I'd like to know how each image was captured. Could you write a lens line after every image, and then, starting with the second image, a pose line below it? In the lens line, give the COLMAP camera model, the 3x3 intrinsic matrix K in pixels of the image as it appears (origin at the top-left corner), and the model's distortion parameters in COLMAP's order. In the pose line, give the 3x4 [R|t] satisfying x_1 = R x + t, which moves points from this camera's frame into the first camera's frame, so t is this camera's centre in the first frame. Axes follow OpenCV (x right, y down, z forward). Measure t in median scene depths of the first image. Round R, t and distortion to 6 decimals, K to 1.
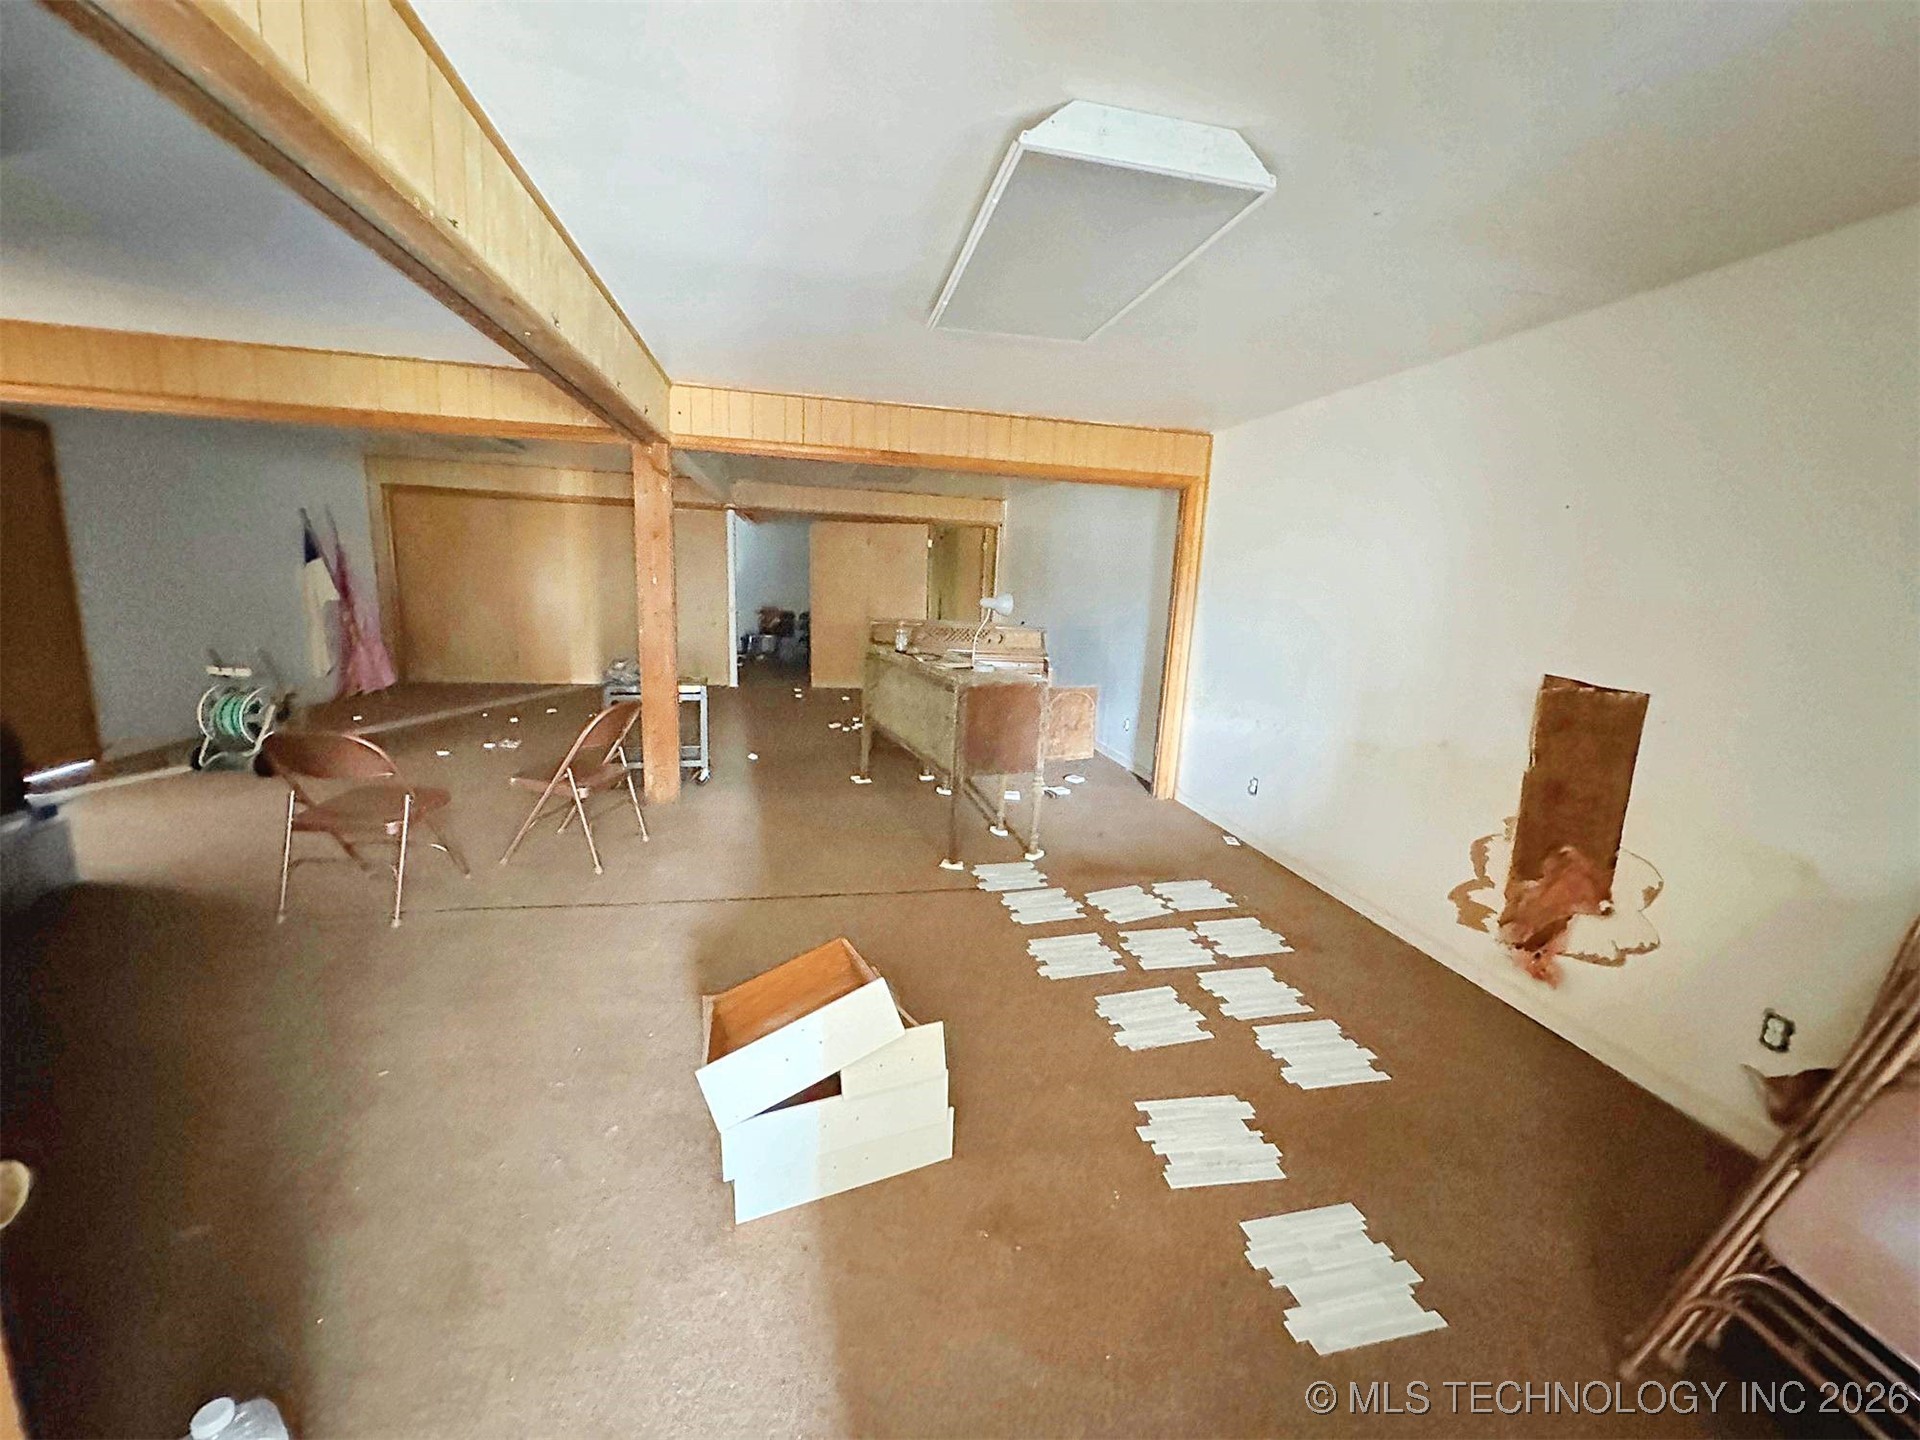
lens RADIAL K [[764.5, 0, 960.1], [0, 764.5, 713.1], [0, 0, 1]] dist [-0.000407, 0.000650]
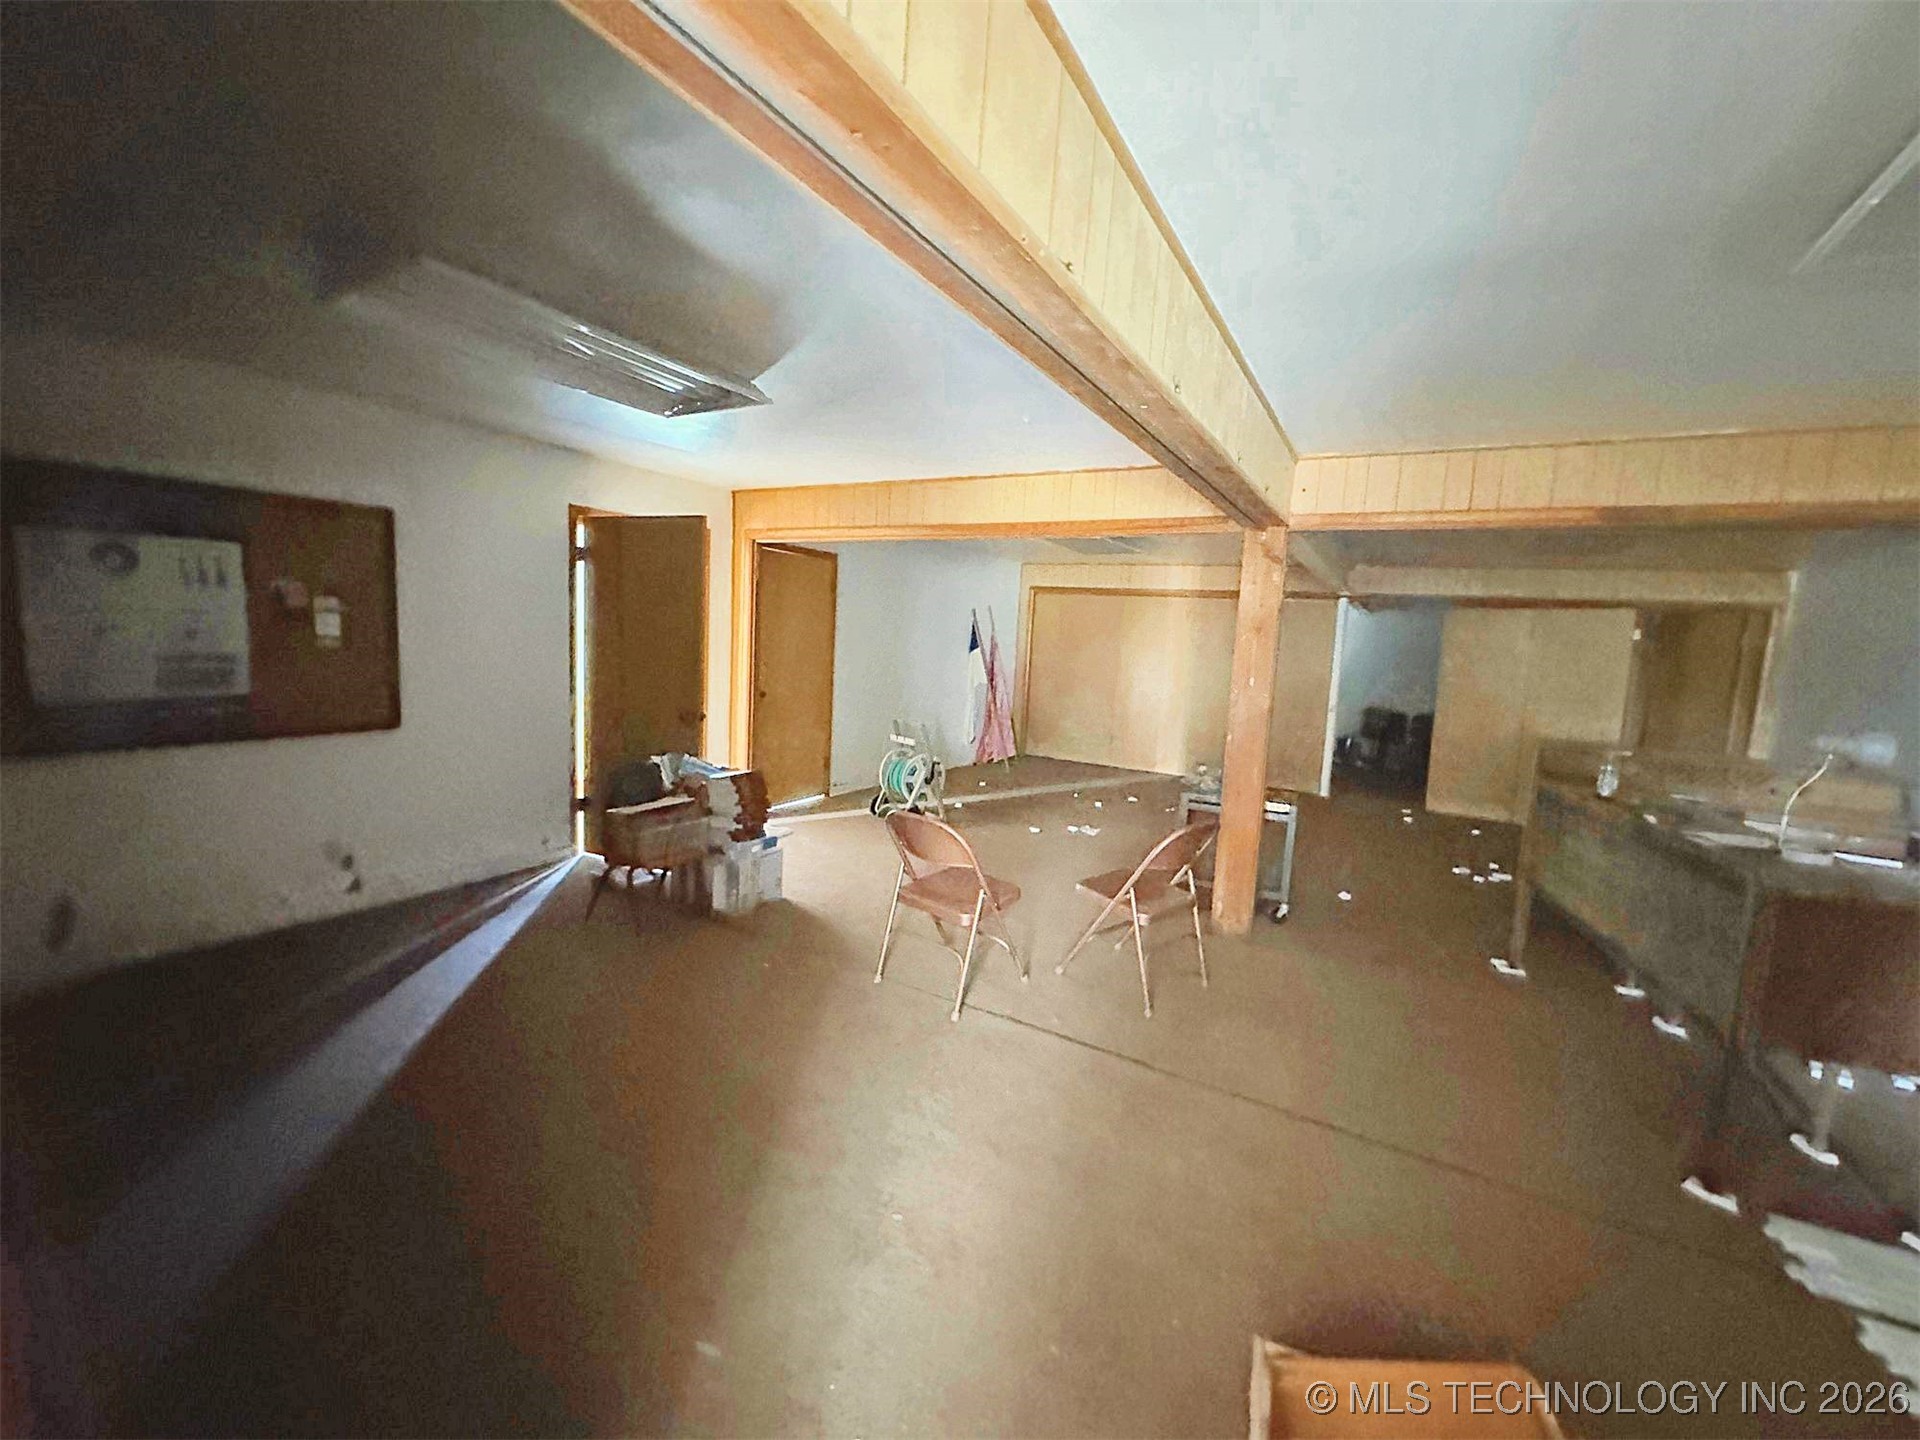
lens RADIAL K [[764.5, 0, 963.4], [0, 764.5, 715.8], [0, 0, 1]] dist [-0.000407, 0.000650]
pose [[0.744773, 0.069307, -0.663709, -0.058748], [-0.141126, 0.988455, -0.055144, -0.037094], [0.652225, 0.134737, 0.745955, 0.130720]]
